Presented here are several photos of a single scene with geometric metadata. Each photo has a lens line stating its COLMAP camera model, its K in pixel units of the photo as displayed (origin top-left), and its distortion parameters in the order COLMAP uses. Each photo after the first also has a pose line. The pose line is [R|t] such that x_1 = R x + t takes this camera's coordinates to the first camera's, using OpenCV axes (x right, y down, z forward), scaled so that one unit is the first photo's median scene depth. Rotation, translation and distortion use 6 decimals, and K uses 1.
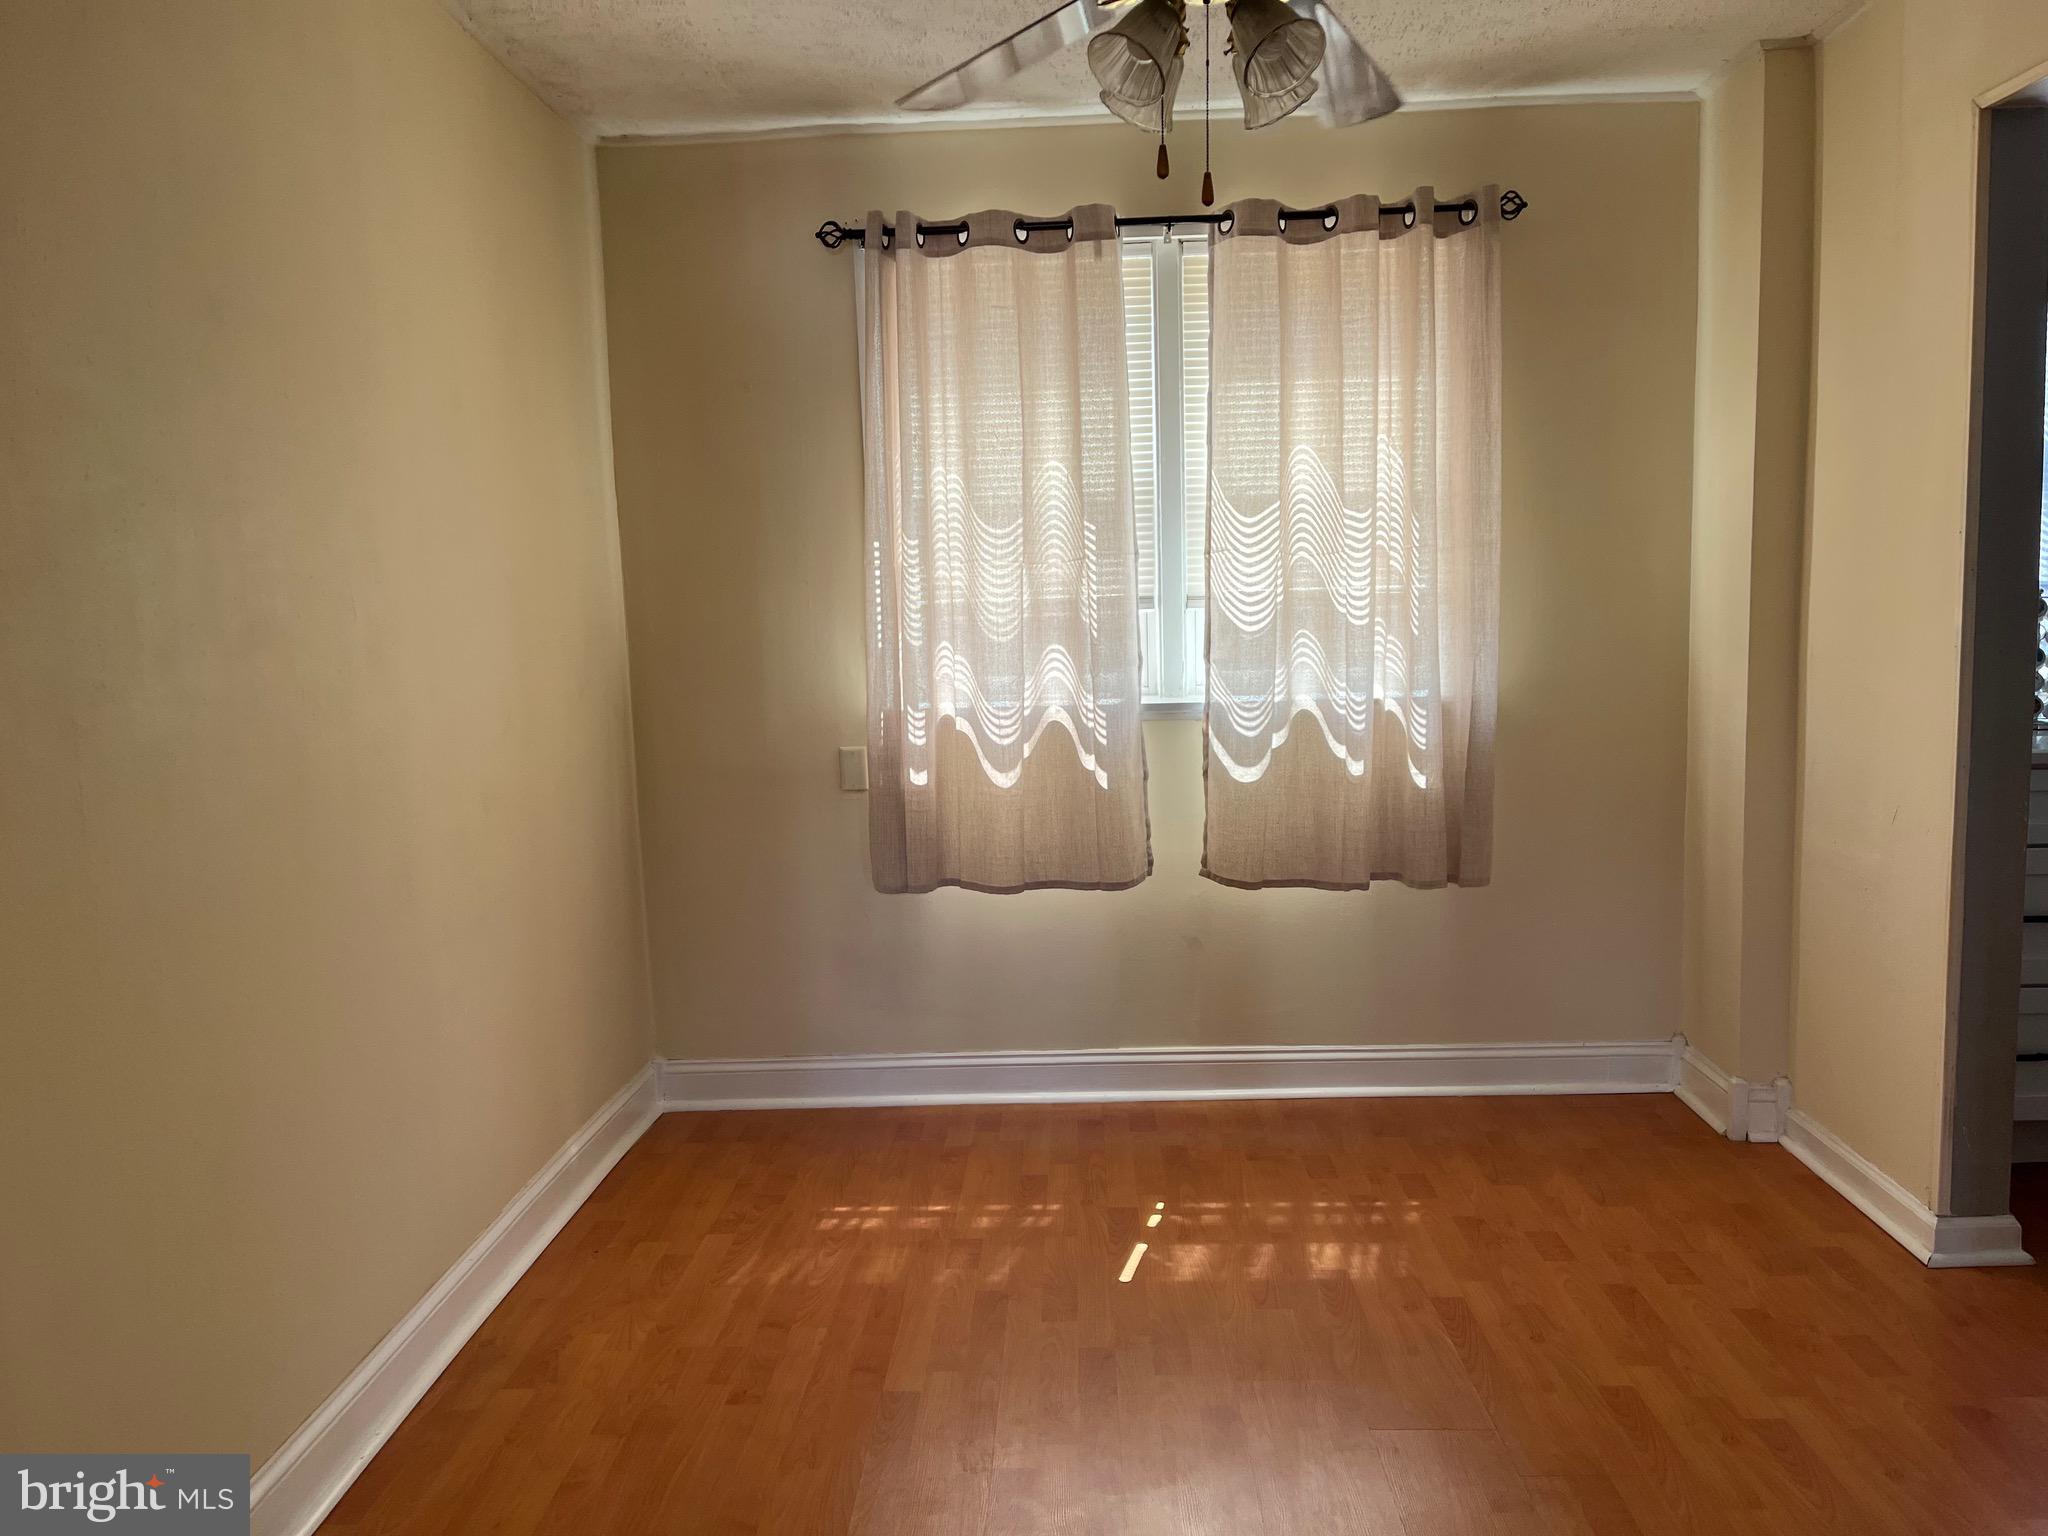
lens RADIAL K [[1569.4, 0, 1024.0], [0, 1569.4, 768.0], [0, 0, 1]] dist [0.096969, -0.122477]
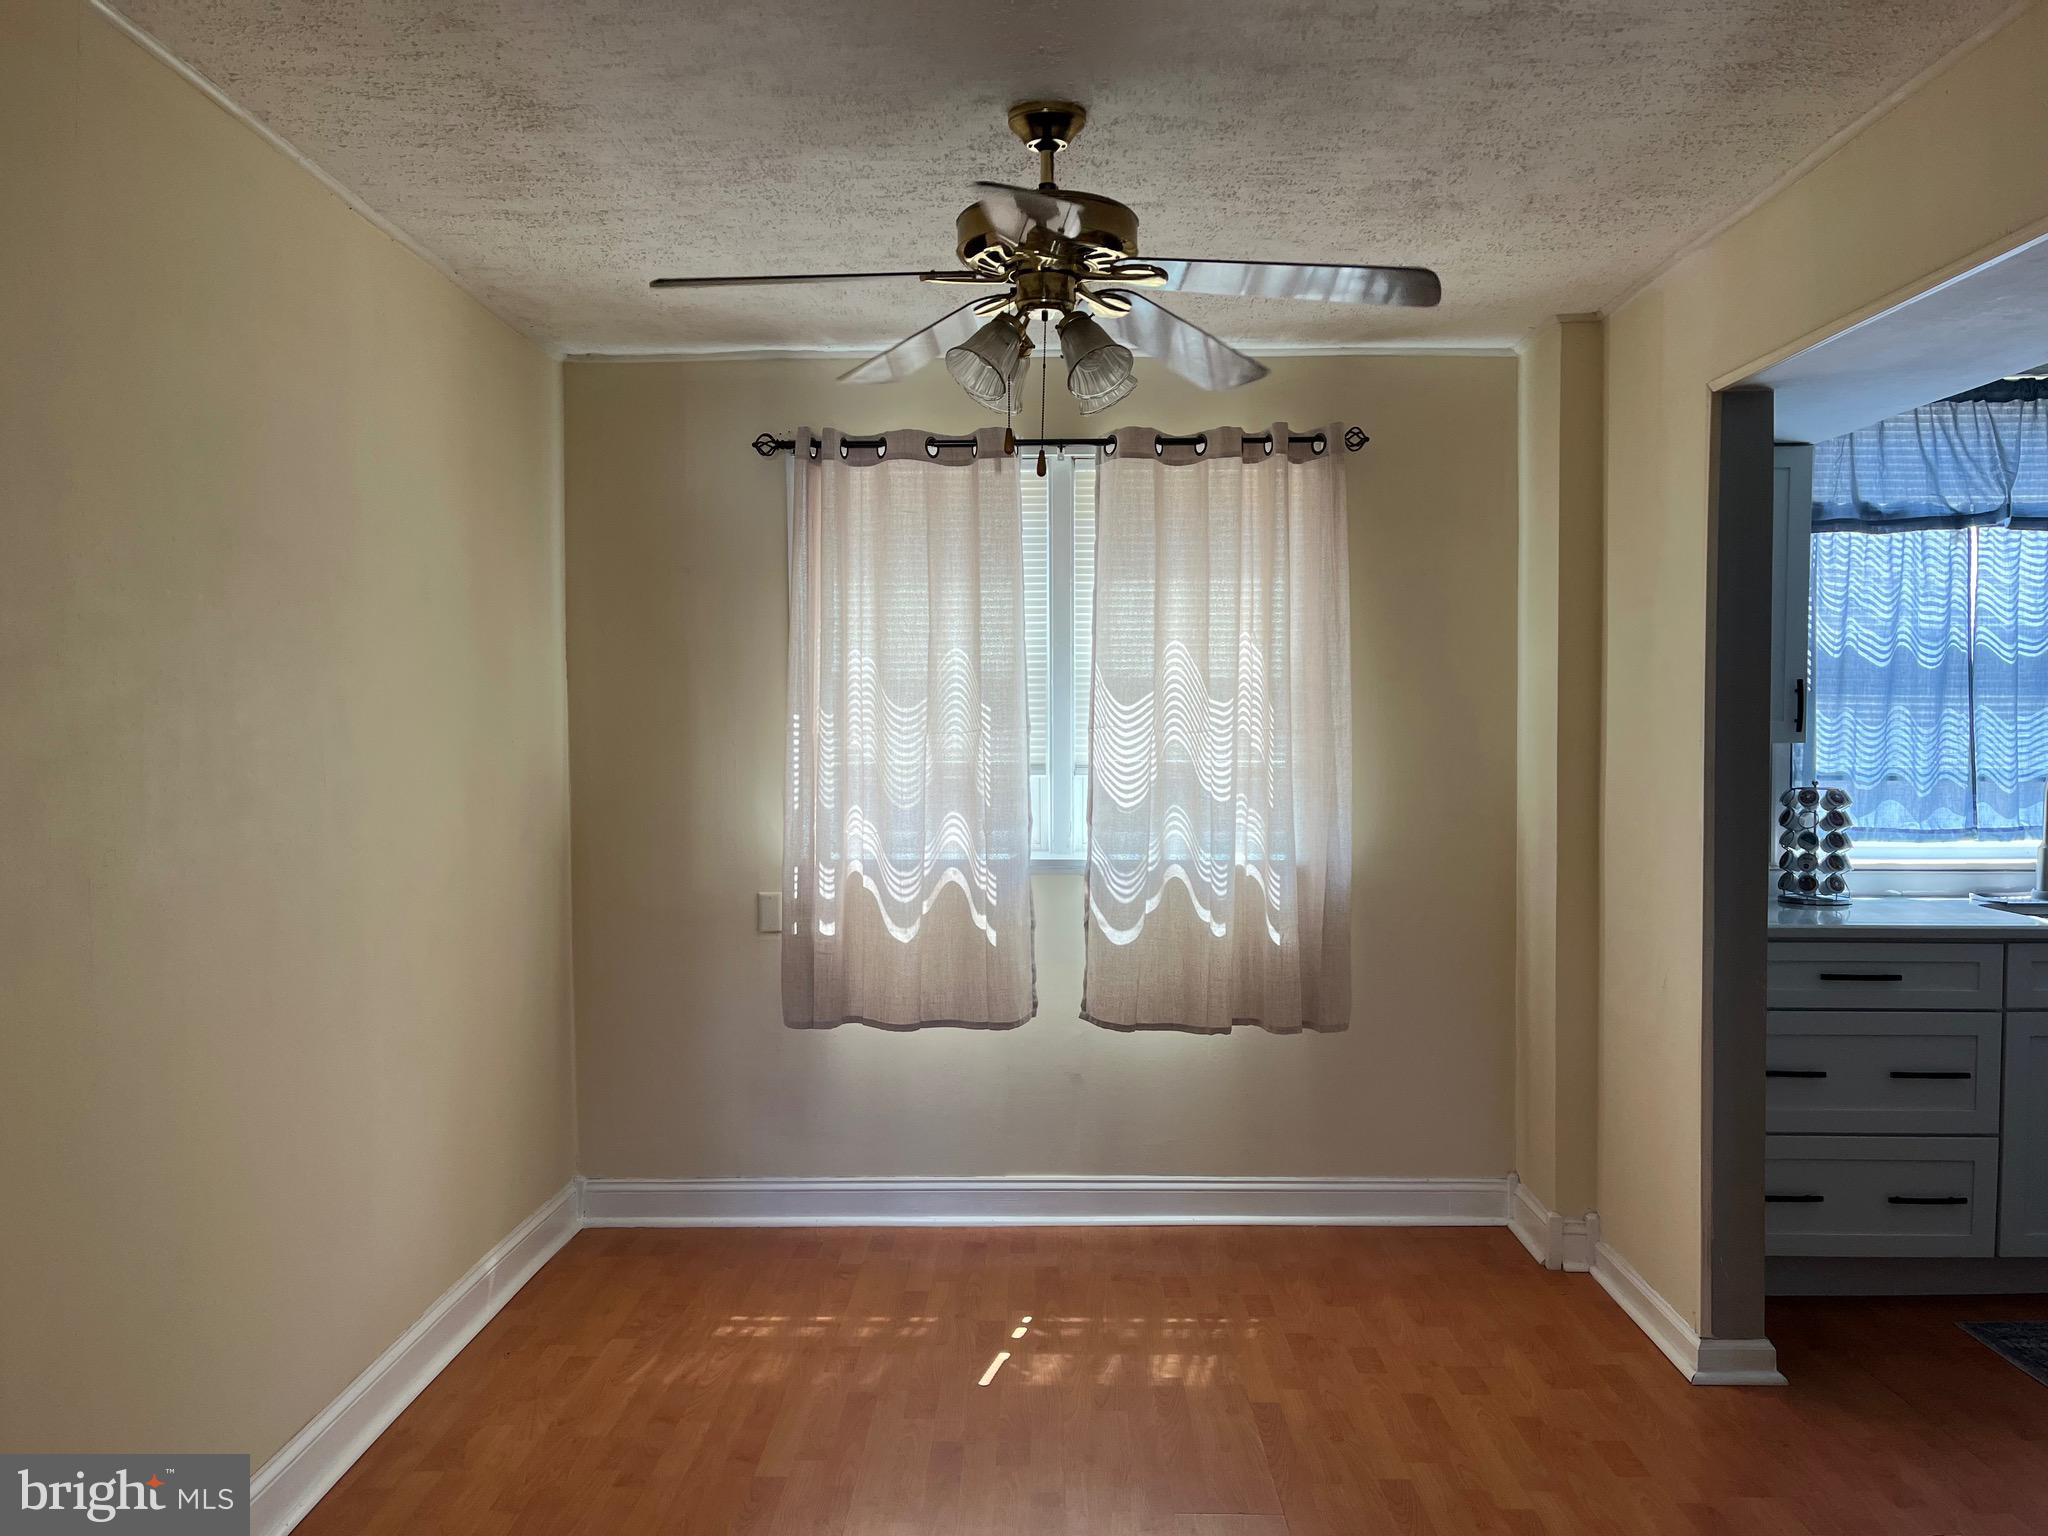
lens RADIAL K [[1573.9, 0, 1024.0], [0, 1573.9, 768.0], [0, 0, 1]] dist [0.045505, 0.003235]
pose [[0.999490, 0.024864, 0.020015, 0.047650], [-0.023149, 0.996380, -0.081795, -0.015277], [-0.021976, 0.081290, 0.996448, -0.120768]]
